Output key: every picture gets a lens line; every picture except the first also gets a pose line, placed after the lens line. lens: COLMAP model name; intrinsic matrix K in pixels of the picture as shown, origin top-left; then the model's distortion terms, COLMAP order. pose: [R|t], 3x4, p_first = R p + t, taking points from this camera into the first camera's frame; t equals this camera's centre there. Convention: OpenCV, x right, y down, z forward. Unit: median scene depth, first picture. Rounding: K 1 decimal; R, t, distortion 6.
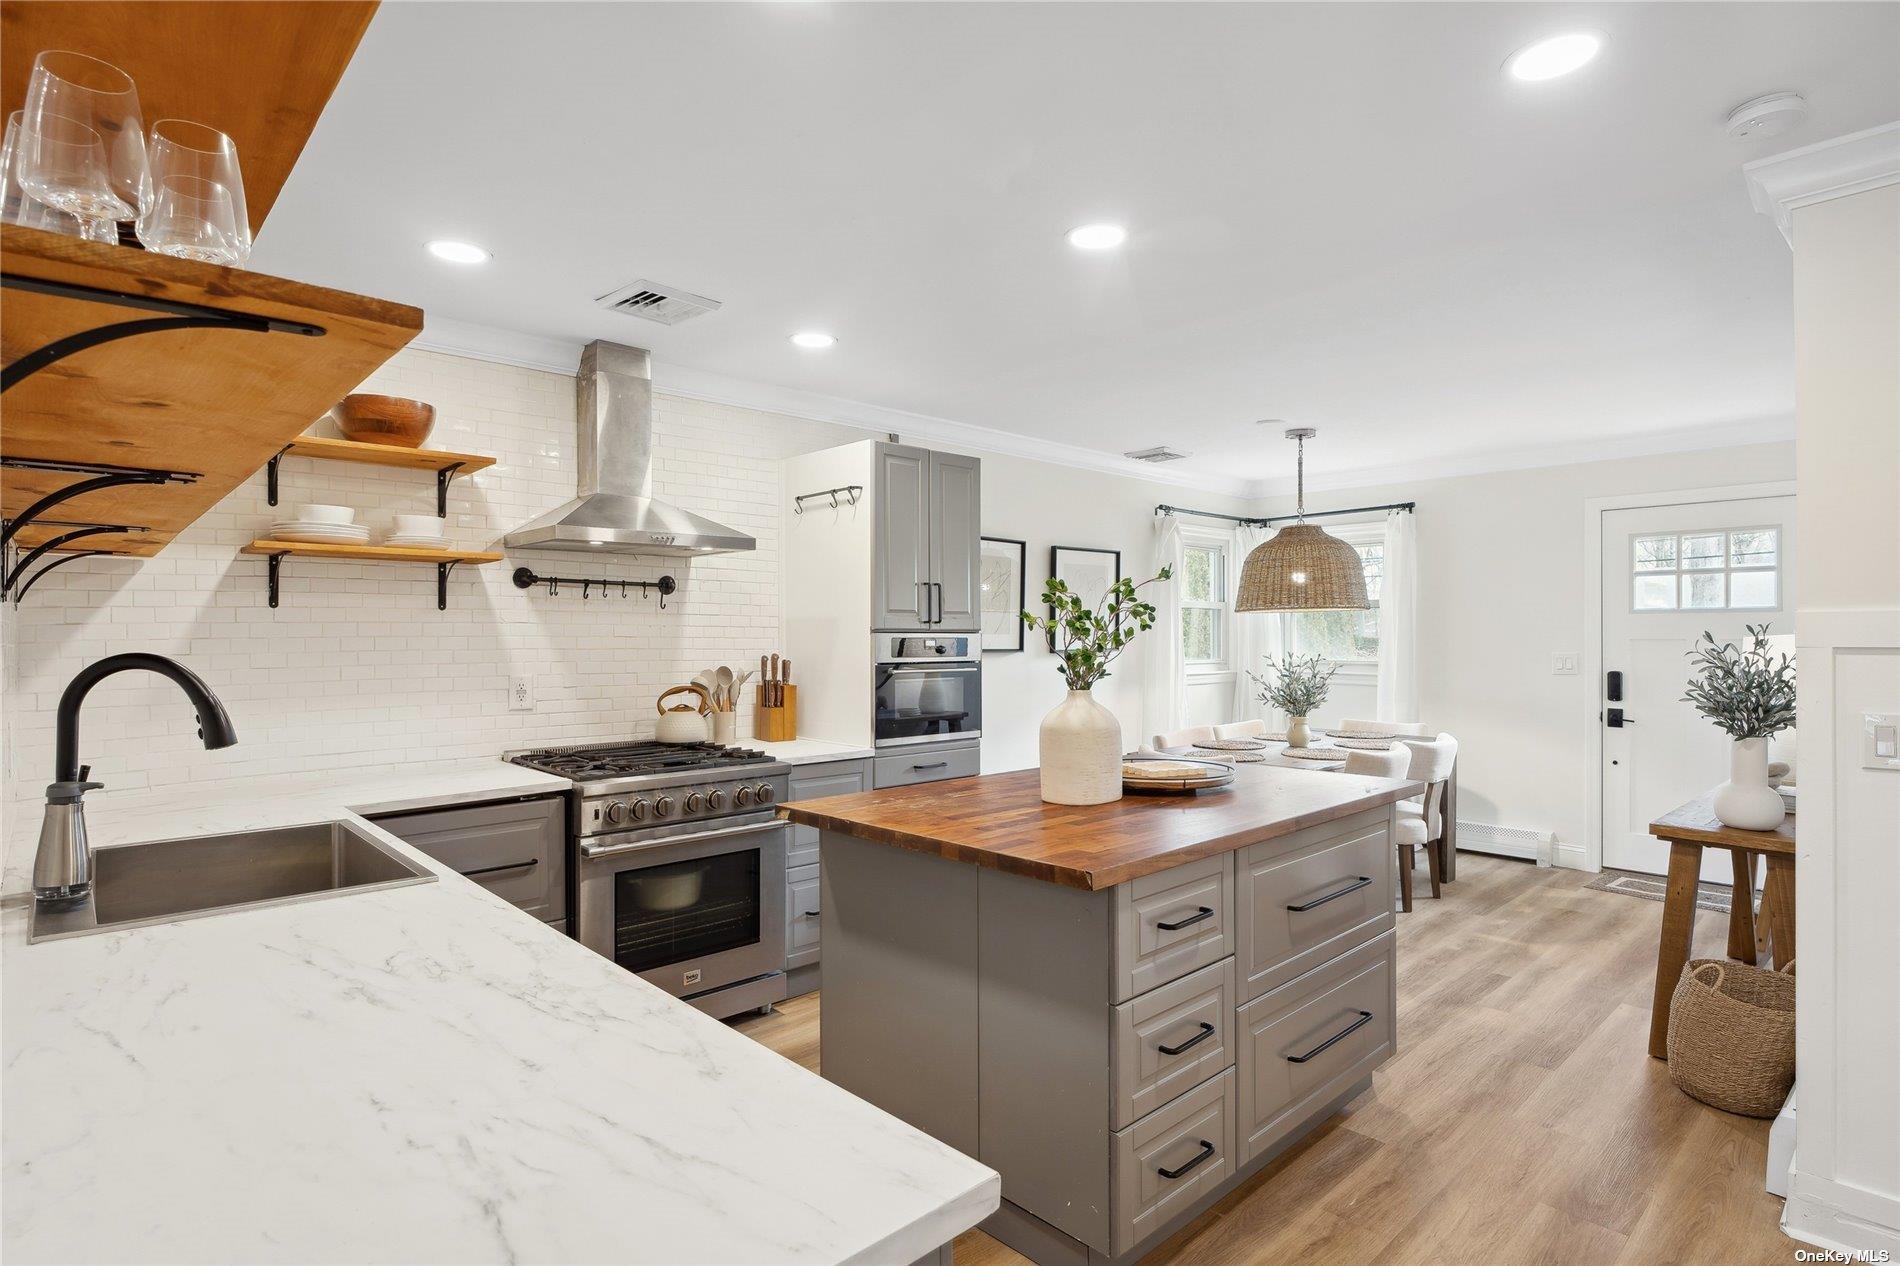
lens RADIAL K [[968.8, 0, 950.0], [0, 968.8, 633.0], [0, 0, 1]] dist [-0.000300, 0.000231]
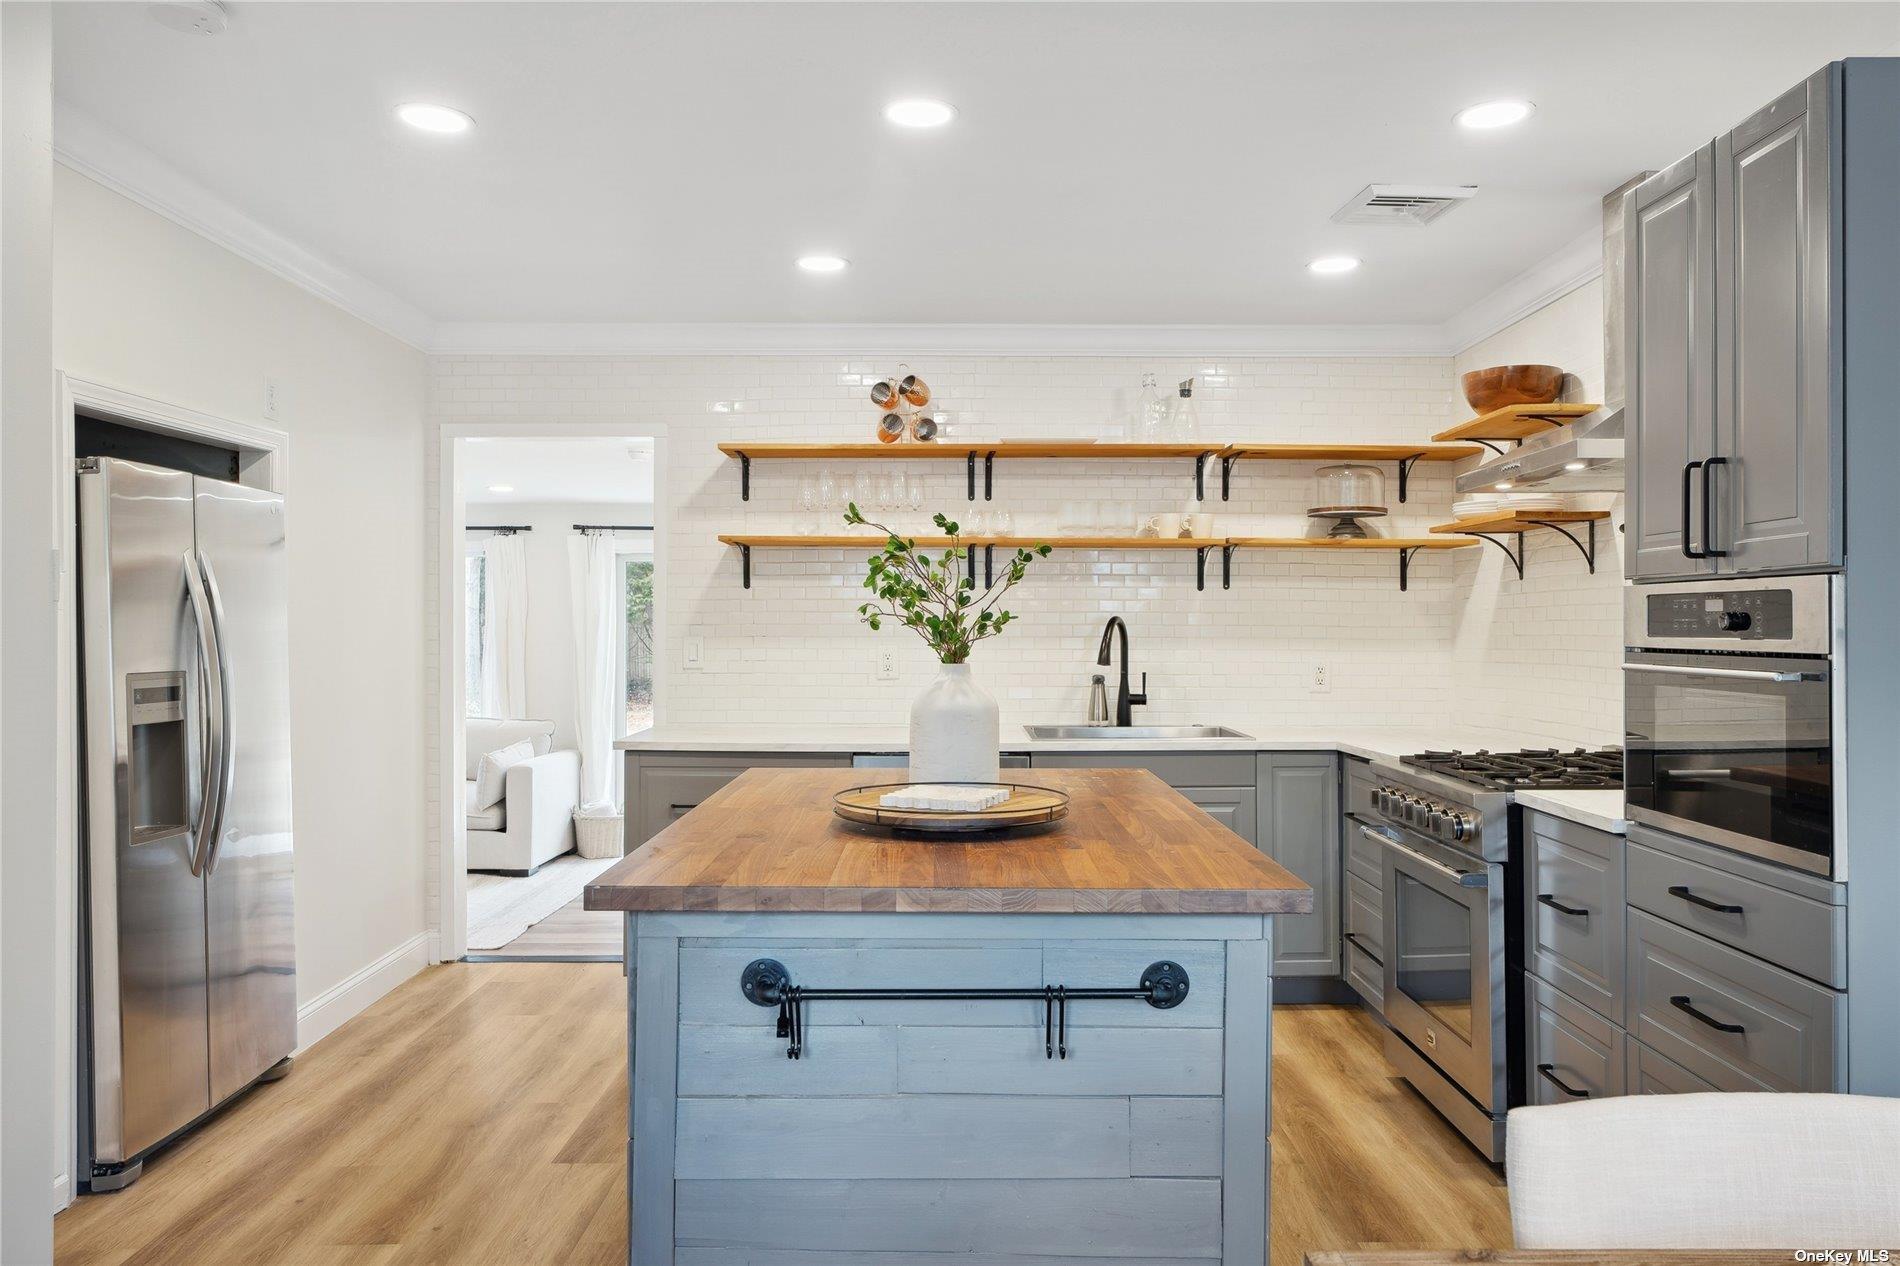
lens RADIAL K [[1344.6, 0, 950.0], [0, 1344.6, 633.0], [0, 0, 1]] dist [-0.000744, 0.003628]
pose [[-0.677083, 0.001804, -0.735905, 0.719115], [0.001664, 0.999998, 0.000920, 0.023919], [0.735905, -0.000602, -0.677084, 1.322681]]
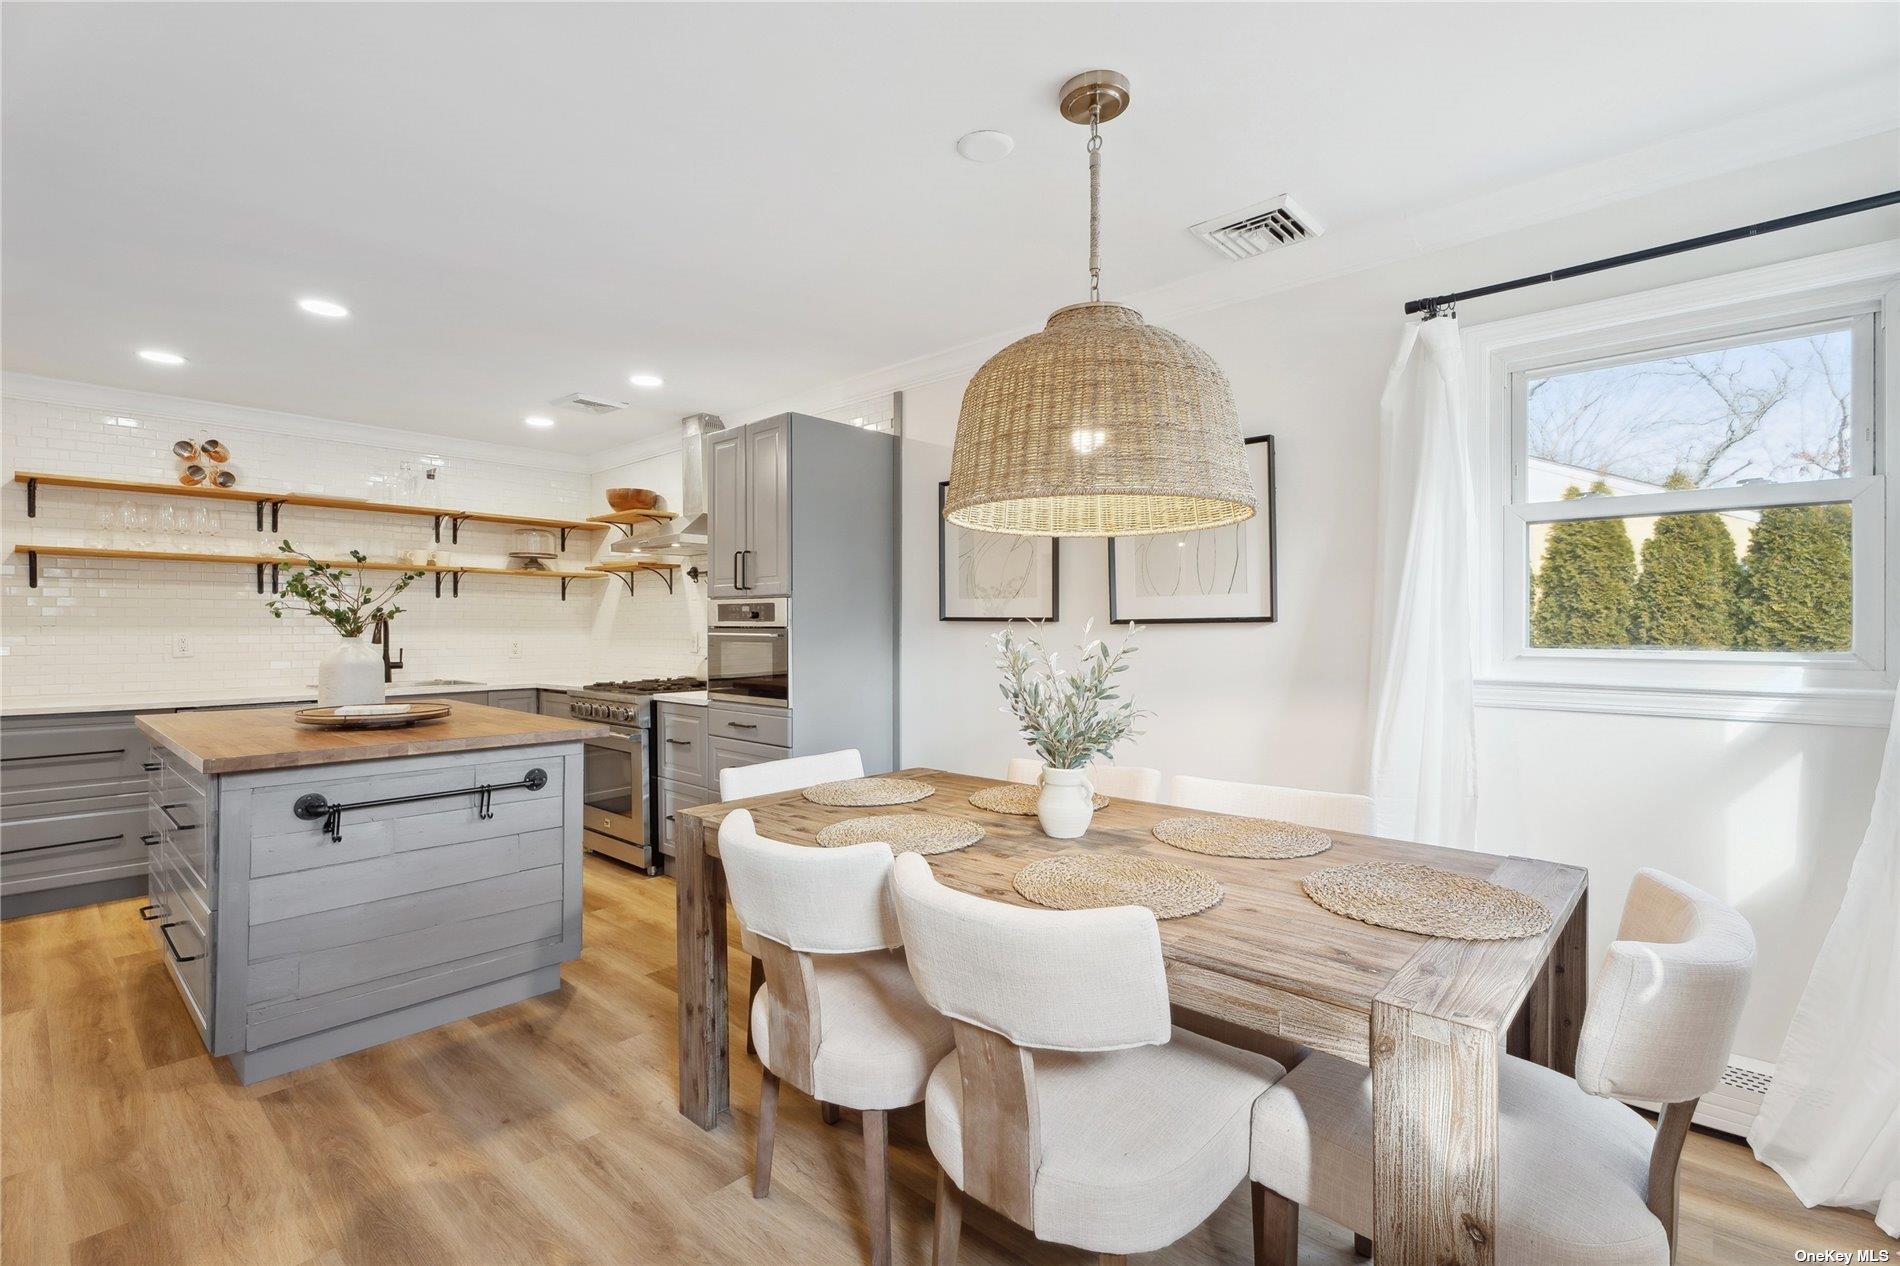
lens RADIAL K [[852.3, 0, 950.0], [0, 852.3, 633.0], [0, 0, 1]] dist [-0.002634, -0.001016]
pose [[0.079303, 0.006955, -0.996826, 1.054299], [0.003814, 0.999966, 0.007281, 0.035035], [0.996843, -0.004380, 0.079274, 1.320664]]
